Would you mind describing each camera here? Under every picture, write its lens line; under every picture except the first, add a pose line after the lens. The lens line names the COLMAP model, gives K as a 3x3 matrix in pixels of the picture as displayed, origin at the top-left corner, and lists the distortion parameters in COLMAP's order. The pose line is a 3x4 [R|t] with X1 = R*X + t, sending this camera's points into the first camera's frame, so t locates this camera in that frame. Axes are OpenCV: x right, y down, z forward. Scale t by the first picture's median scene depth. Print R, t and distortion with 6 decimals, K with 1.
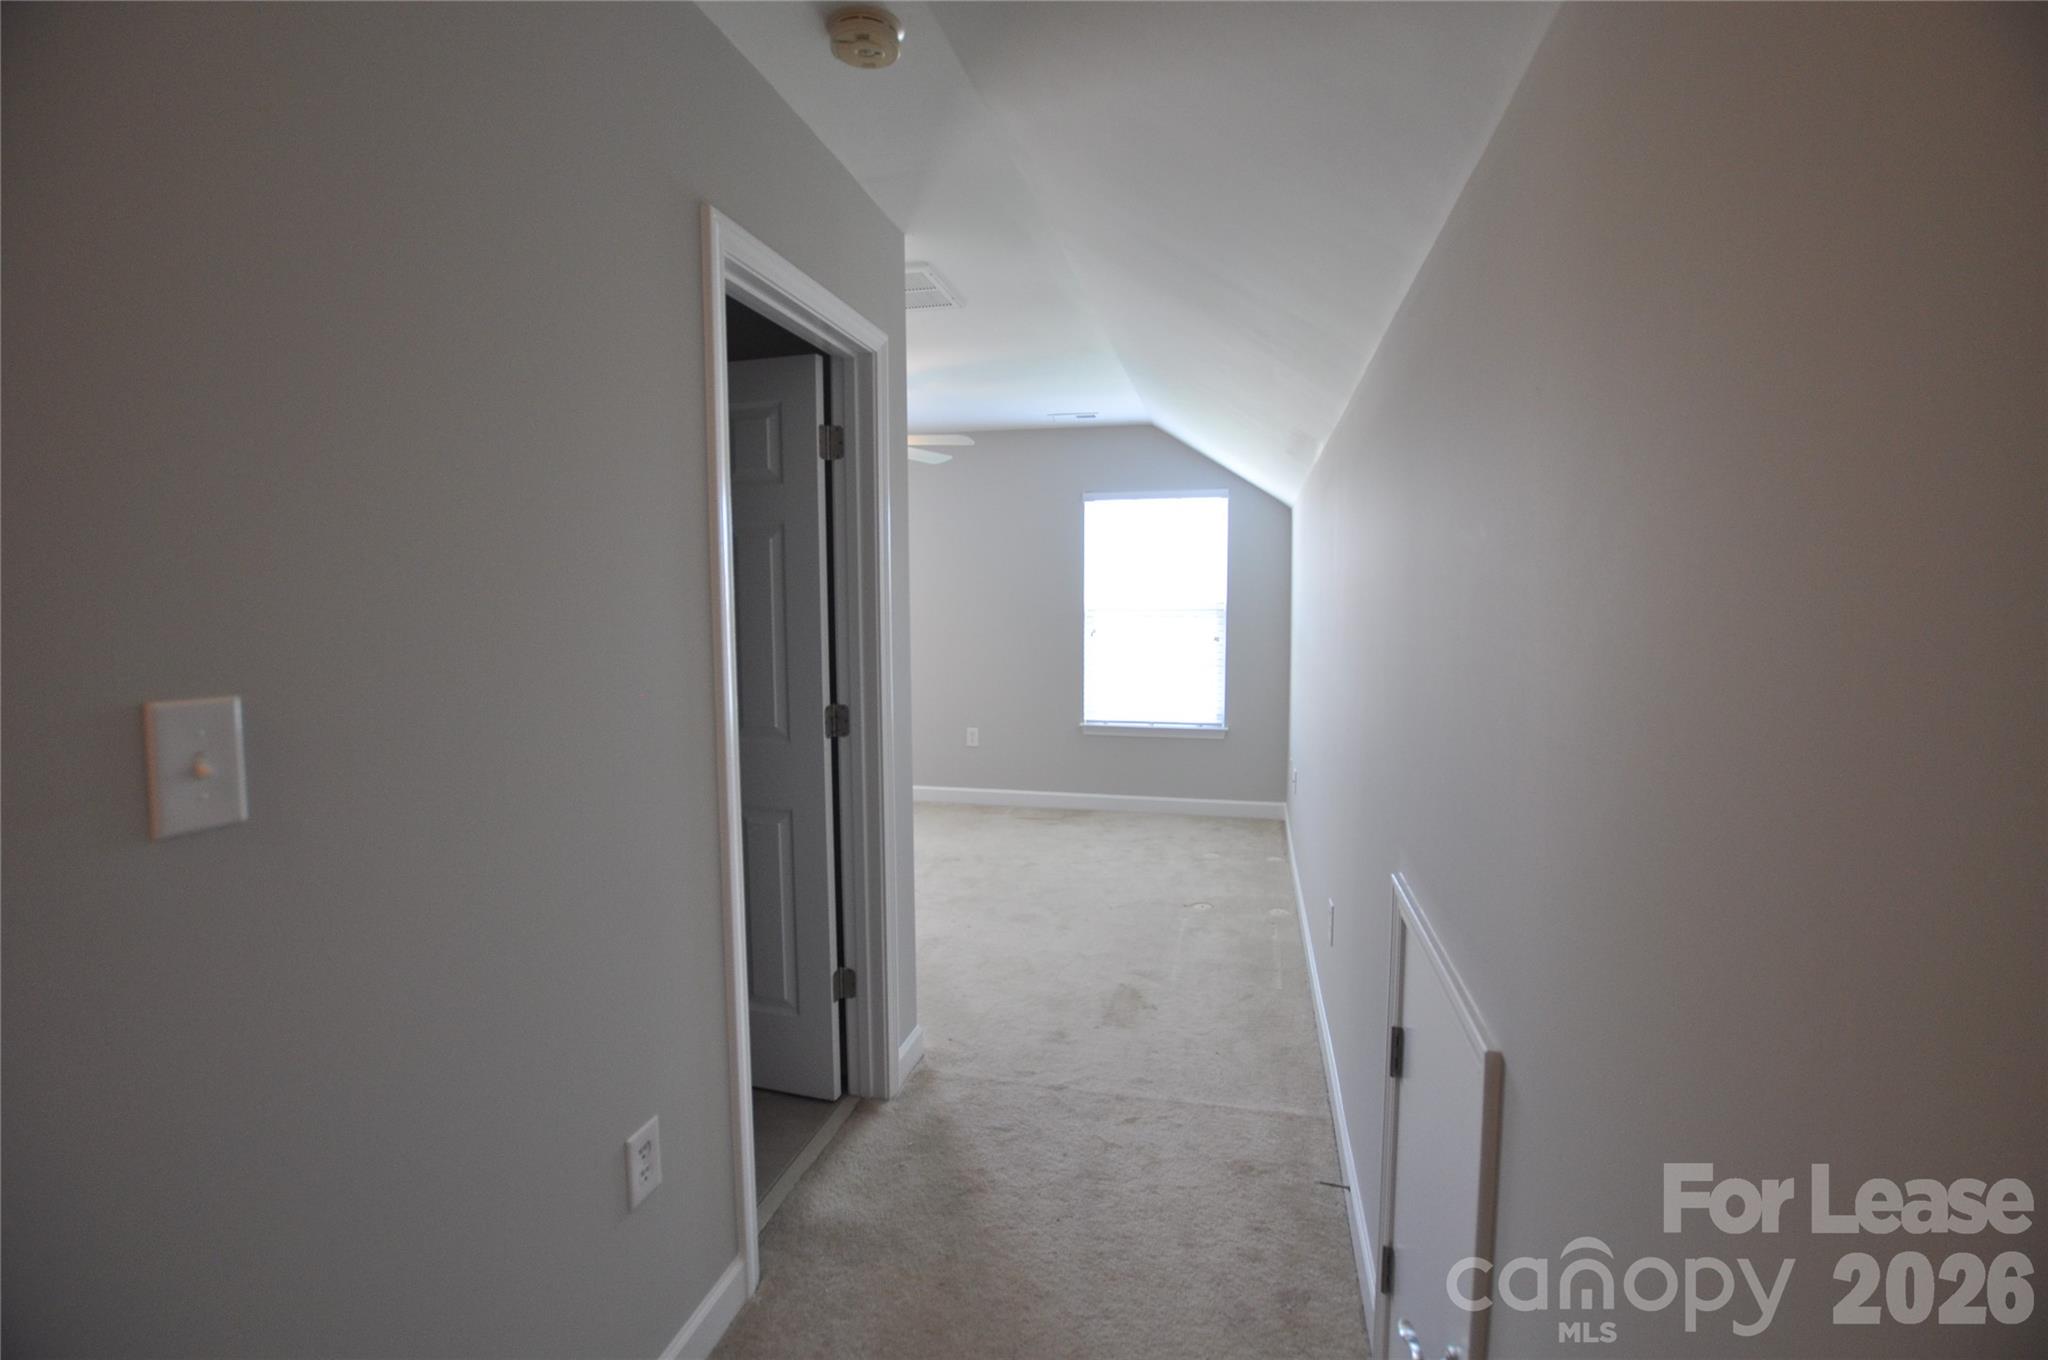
lens RADIAL K [[909.9, 0, 1048.8], [0, 909.9, 682.8], [0, 0, 1]] dist [-0.016883, -0.000073]
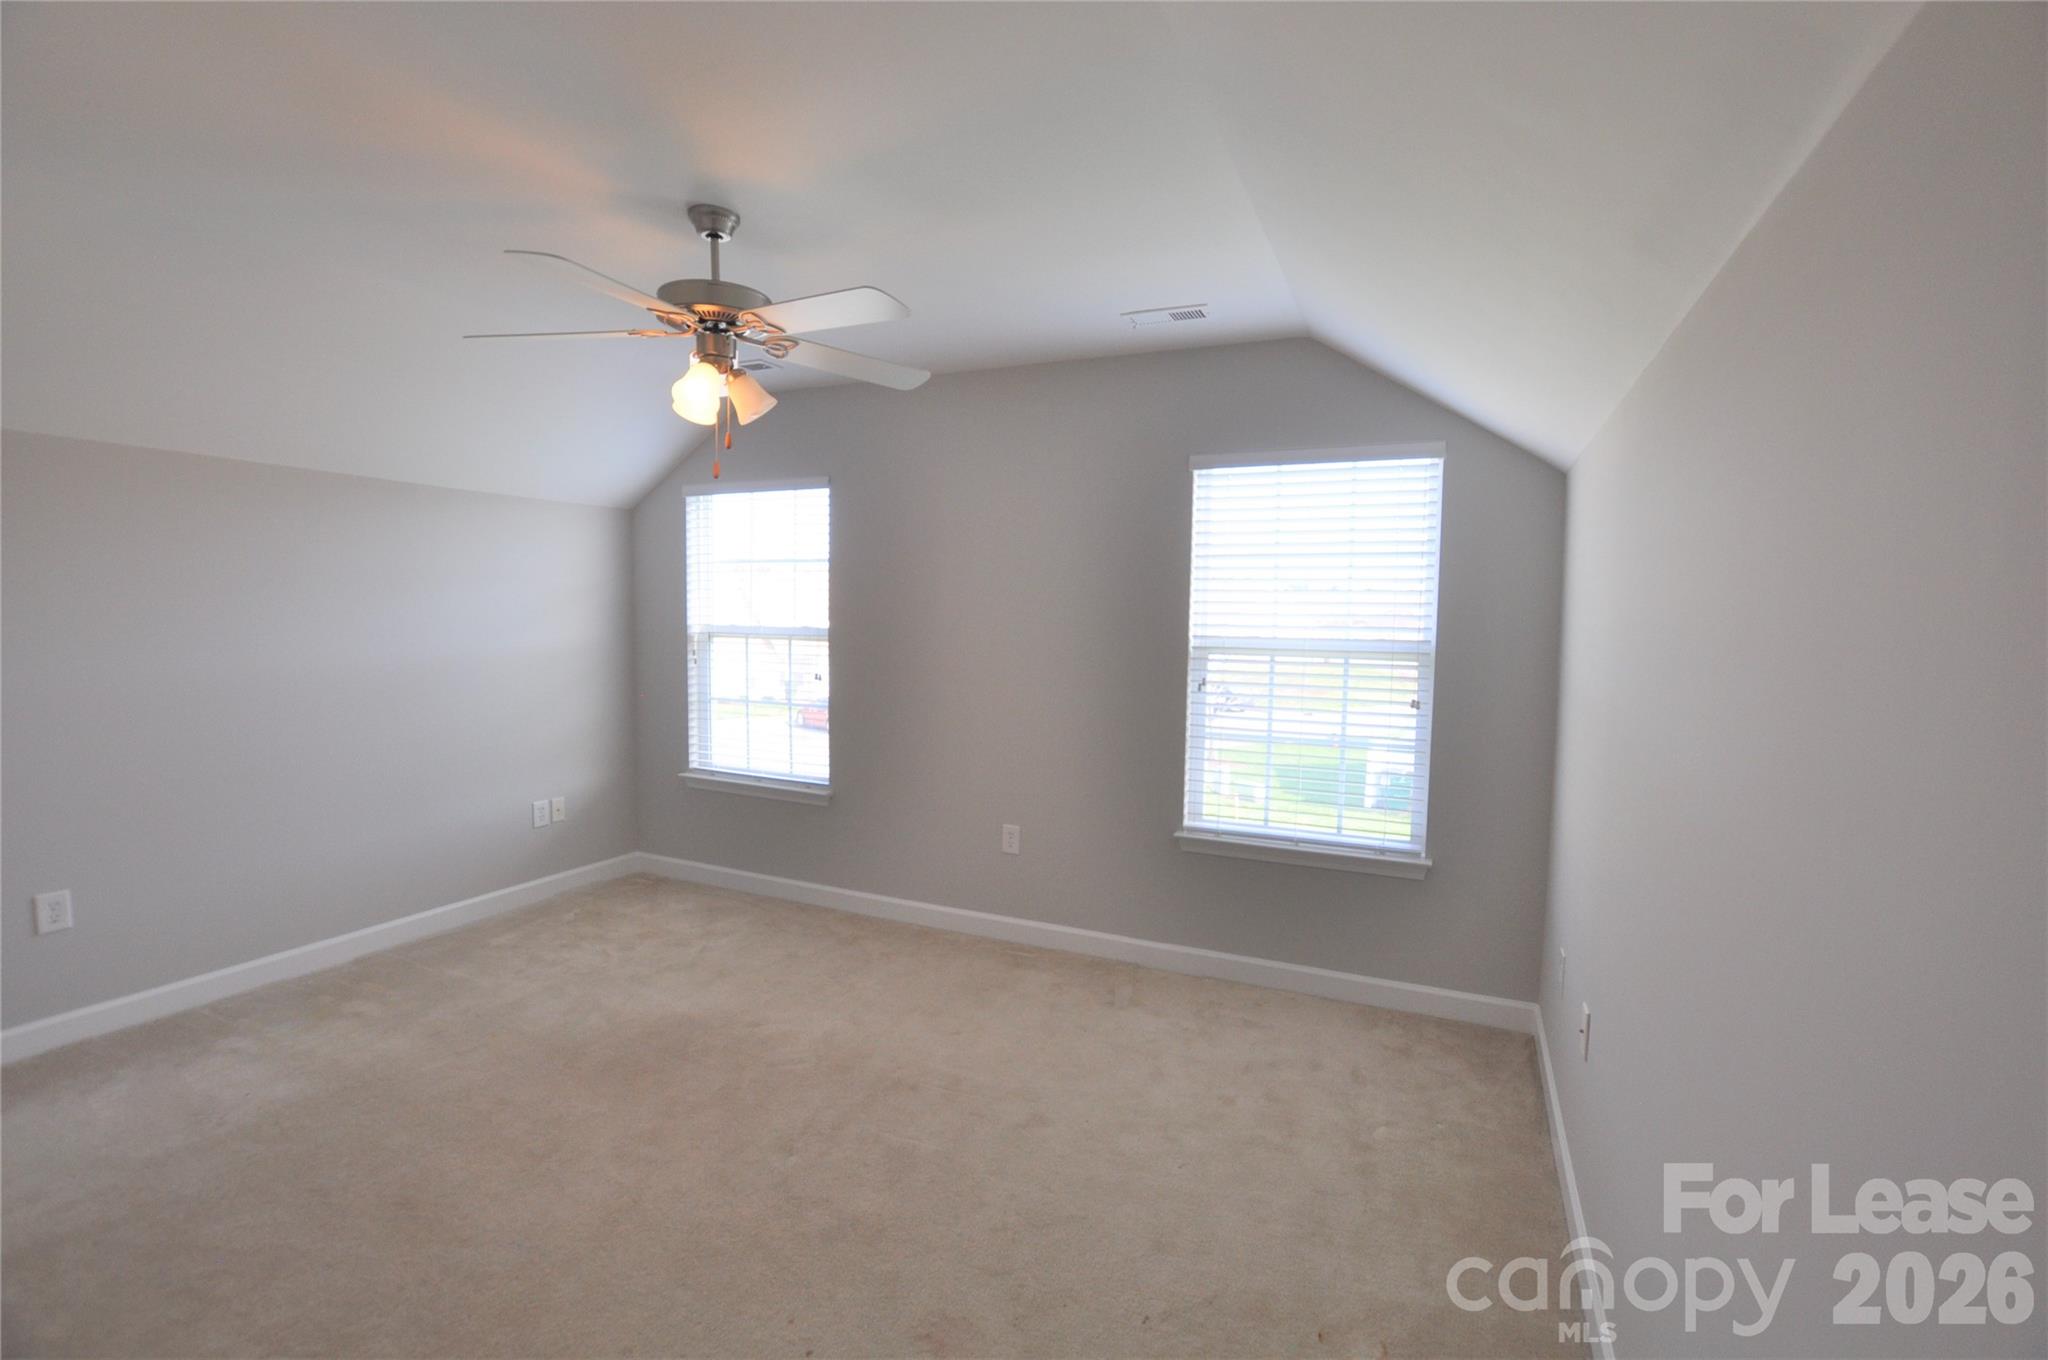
lens RADIAL K [[911.9, 0, 1047.0], [0, 911.9, 686.6], [0, 0, 1]] dist [-0.001373, 0.000048]
pose [[0.978962, 0.033820, -0.201219, 0.157066], [-0.037814, 0.999156, -0.016037, -0.089931], [0.200506, 0.023308, 0.979415, 0.844867]]
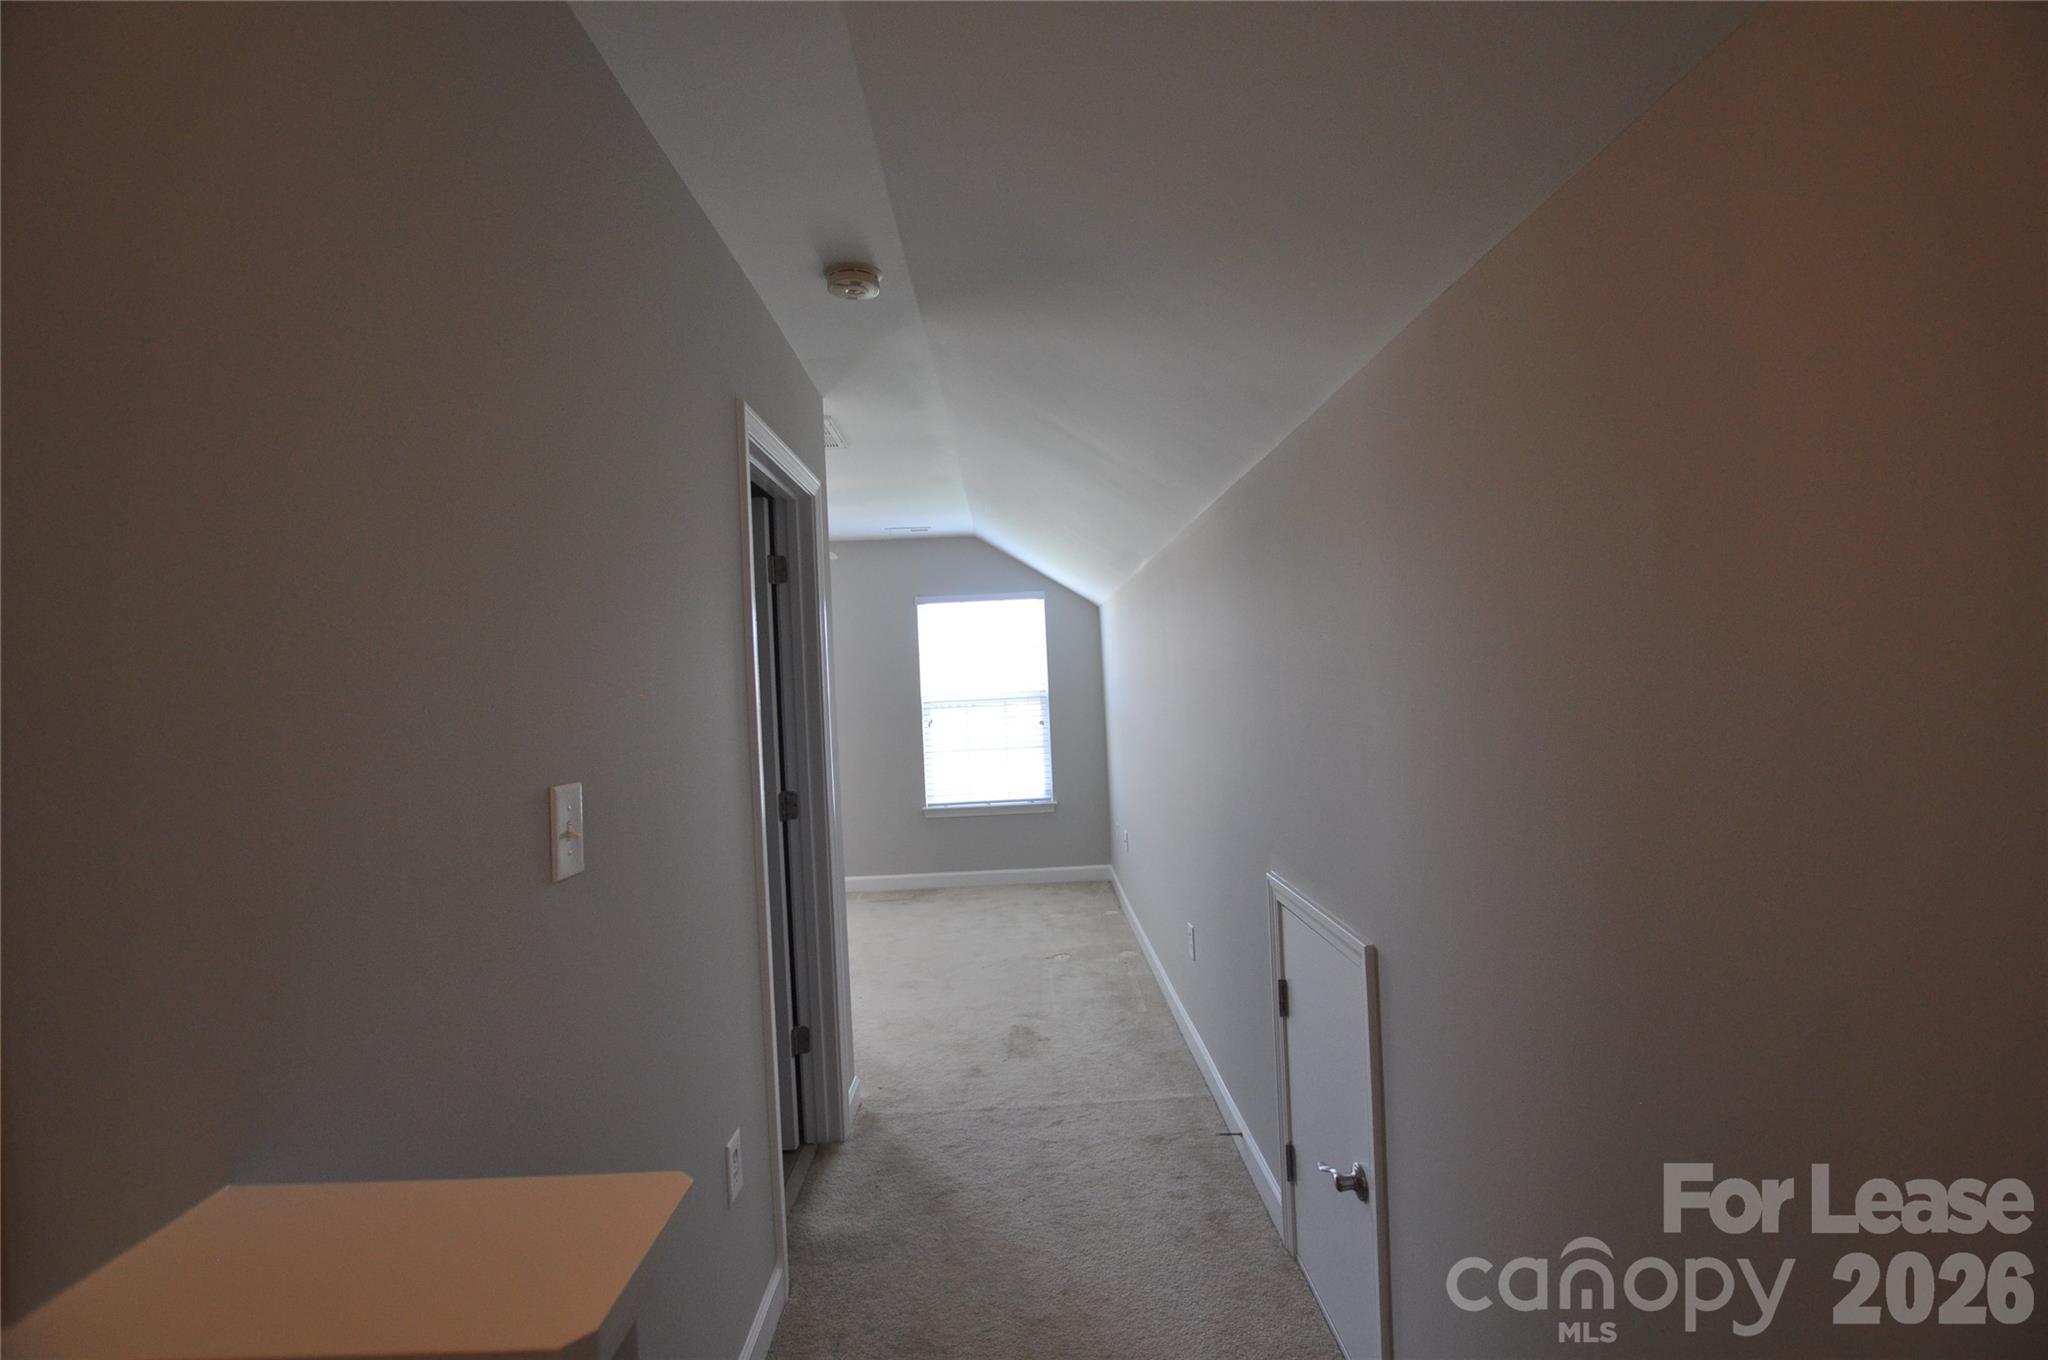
lens RADIAL K [[911.9, 0, 1047.0], [0, 911.9, 686.6], [0, 0, 1]] dist [-0.001373, 0.000048]
pose [[0.968299, -0.041989, 0.246238, -0.183889], [0.065249, 0.994063, -0.087074, 0.013069], [-0.241120, 0.100381, 0.965290, -0.205580]]
